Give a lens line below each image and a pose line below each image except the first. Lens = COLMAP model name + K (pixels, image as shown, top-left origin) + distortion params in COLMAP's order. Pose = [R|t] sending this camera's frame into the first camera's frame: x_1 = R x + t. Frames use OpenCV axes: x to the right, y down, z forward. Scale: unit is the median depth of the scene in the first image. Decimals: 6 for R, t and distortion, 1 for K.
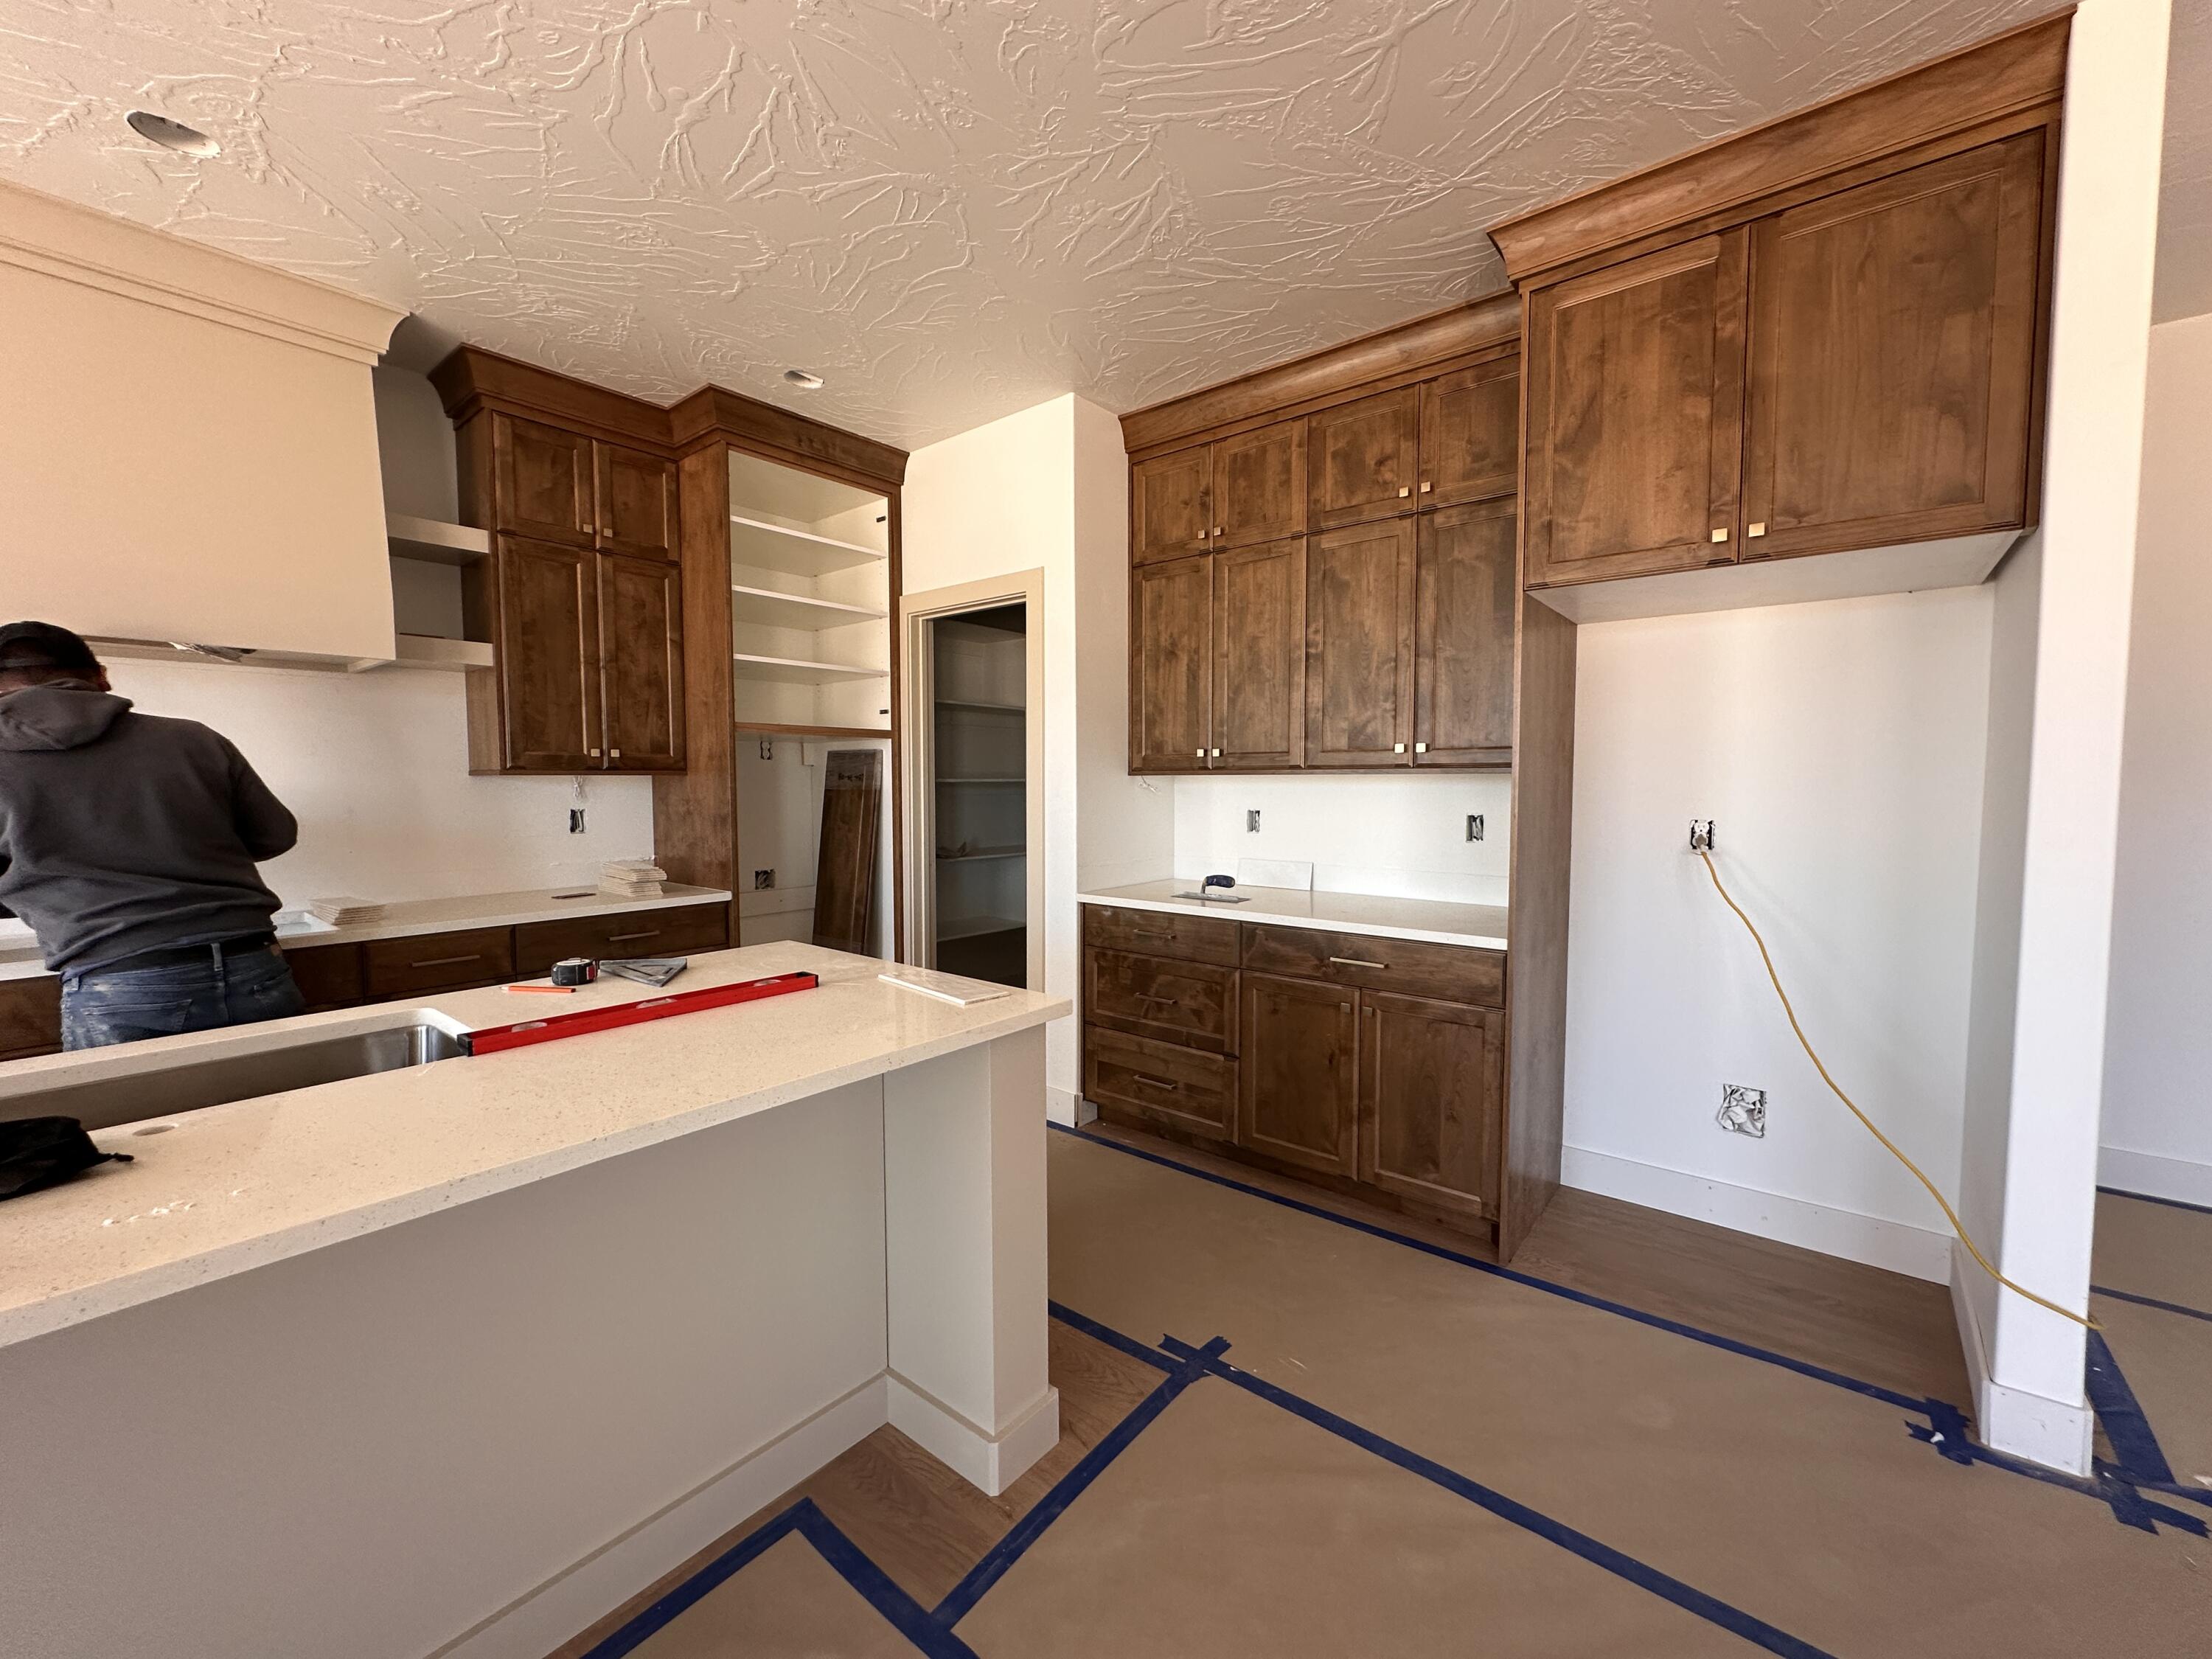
lens RADIAL K [[883.8, 0, 1104.6], [0, 883.8, 828.4], [0, 0, 1]] dist [0.002718, -0.000224]
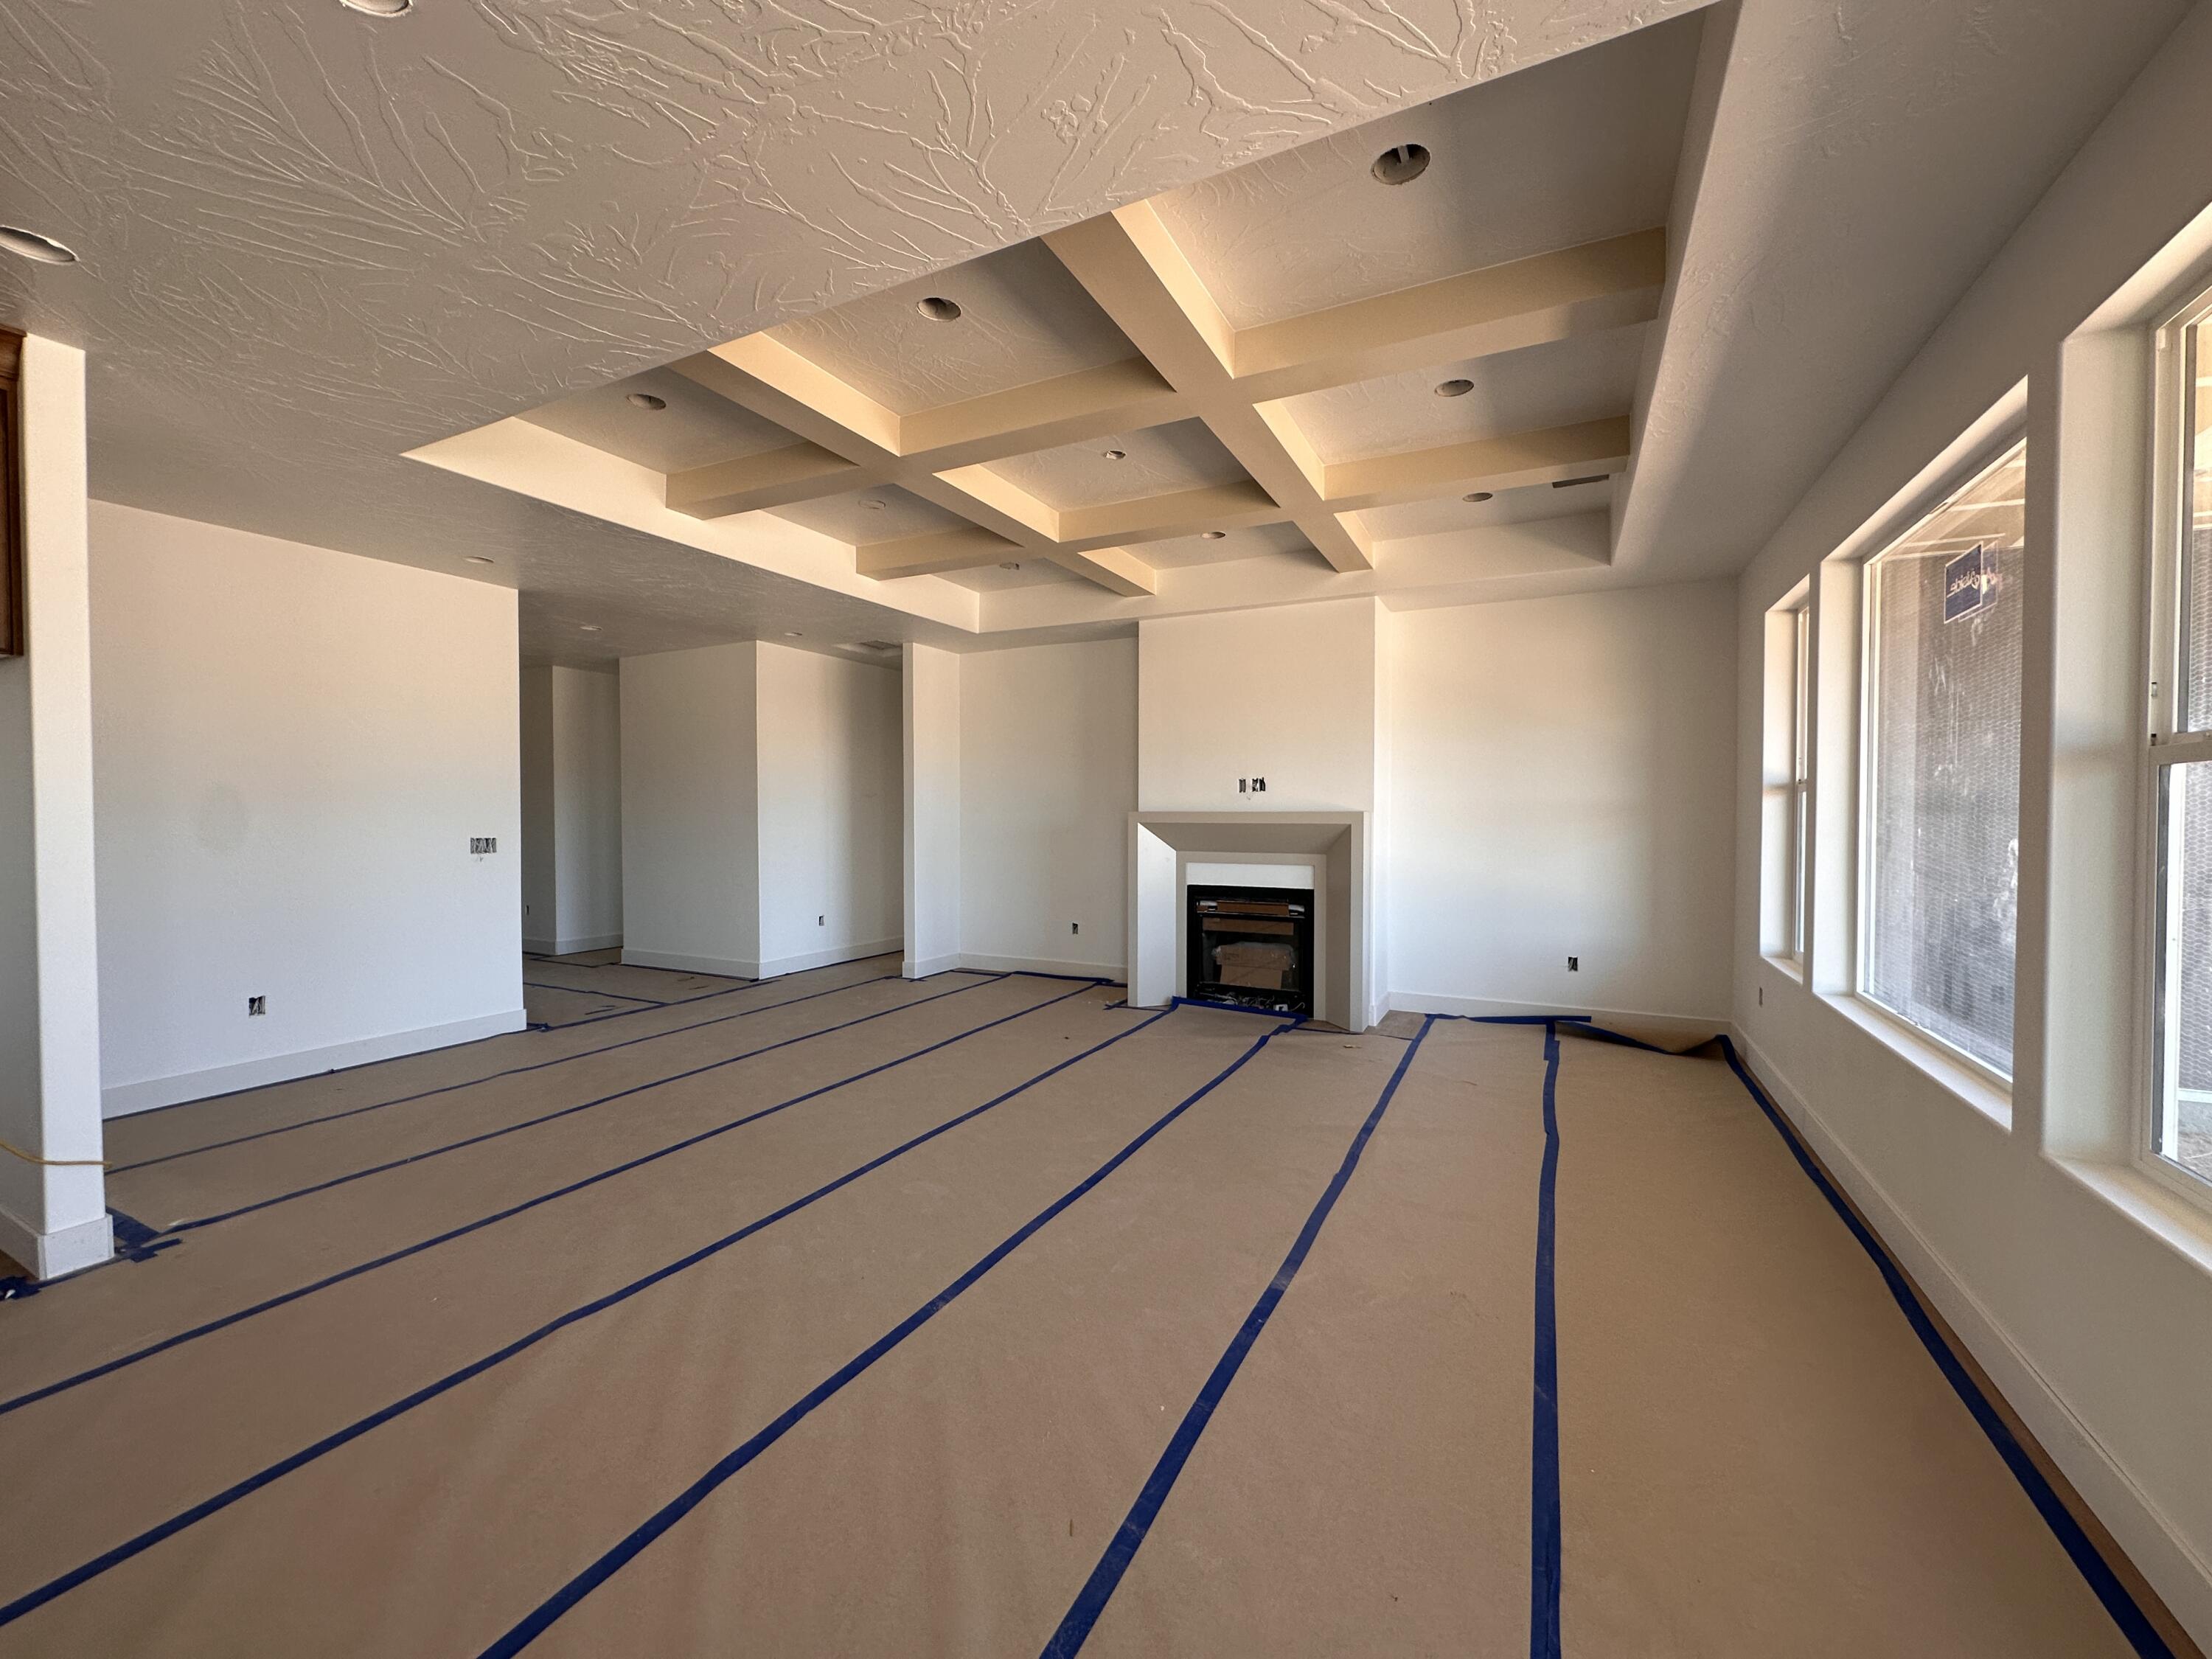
lens RADIAL K [[883.8, 0, 1104.2], [0, 883.8, 829.6], [0, 0, 1]] dist [0.002718, -0.000224]
pose [[-0.204591, -0.016604, 0.978707, -0.463252], [0.057672, 0.997915, 0.028986, 0.009623], [-0.977147, 0.062374, -0.203206, -0.269063]]
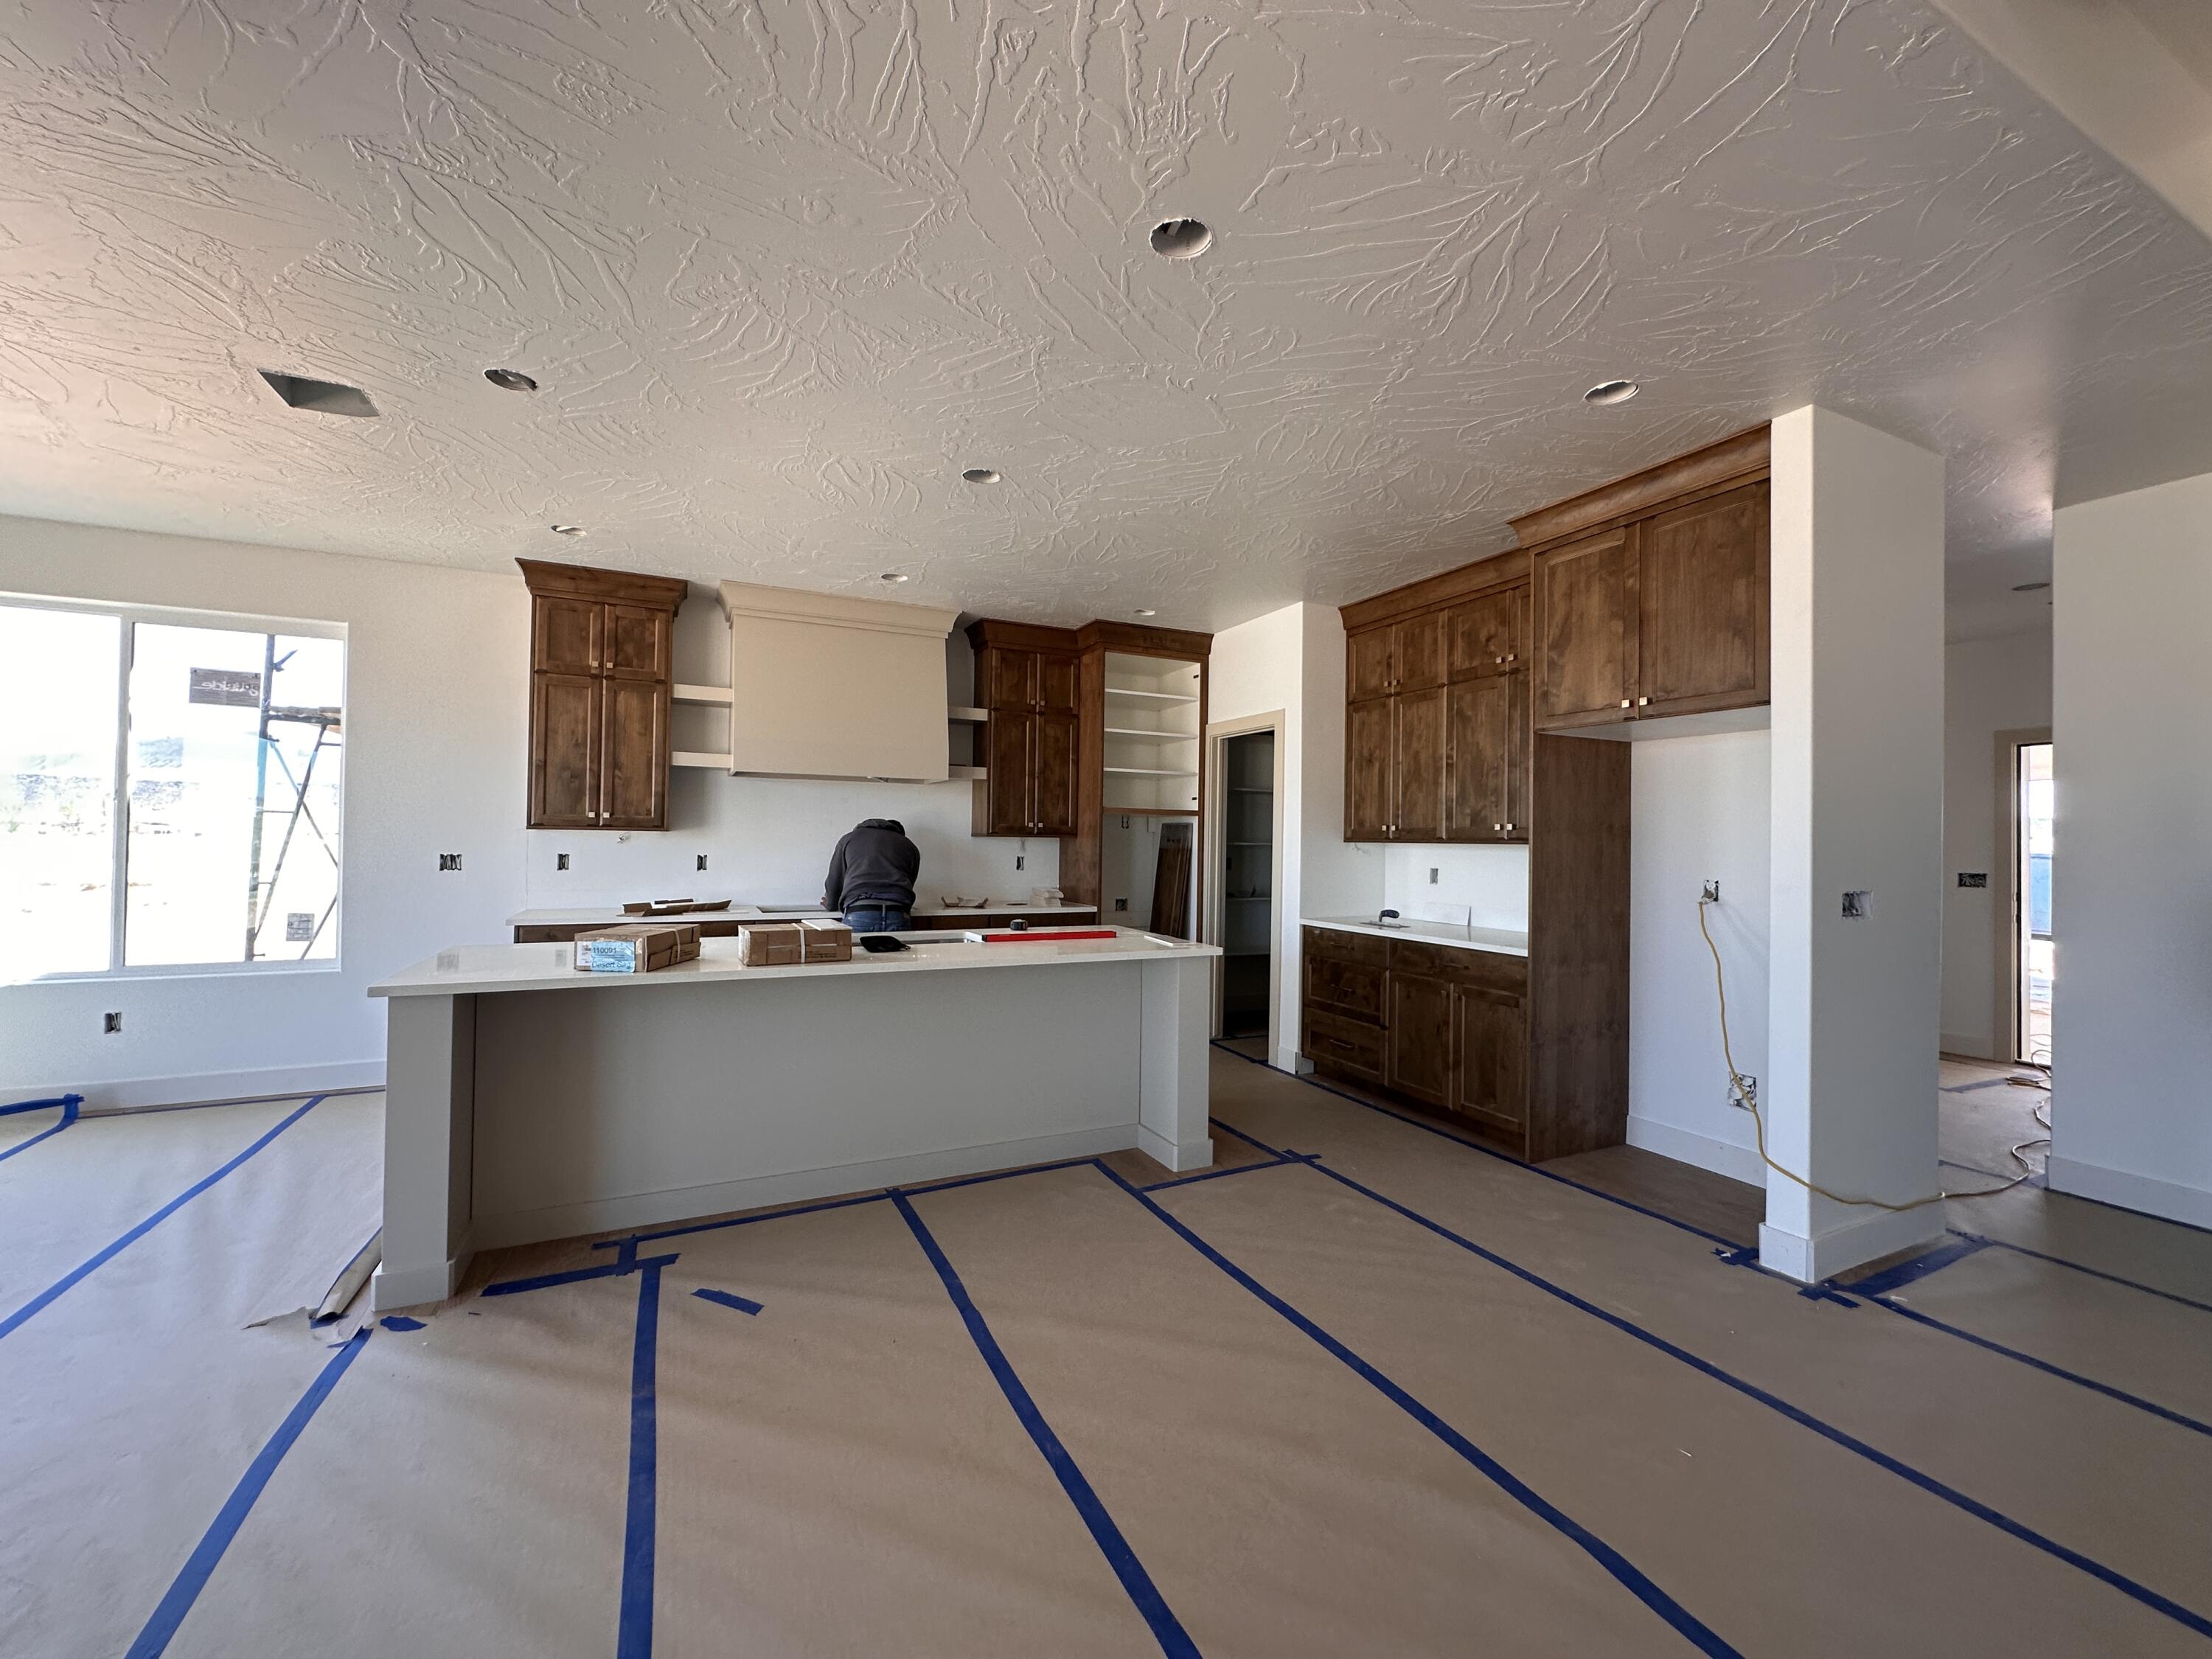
lens RADIAL K [[883.8, 0, 1100.8], [0, 883.8, 832.6], [0, 0, 1]] dist [0.002718, -0.000224]
pose [[0.903674, 0.011224, -0.428074, 0.351284], [-0.040019, 0.997495, -0.058326, 0.031615], [0.426347, 0.069838, 0.901860, -0.609857]]
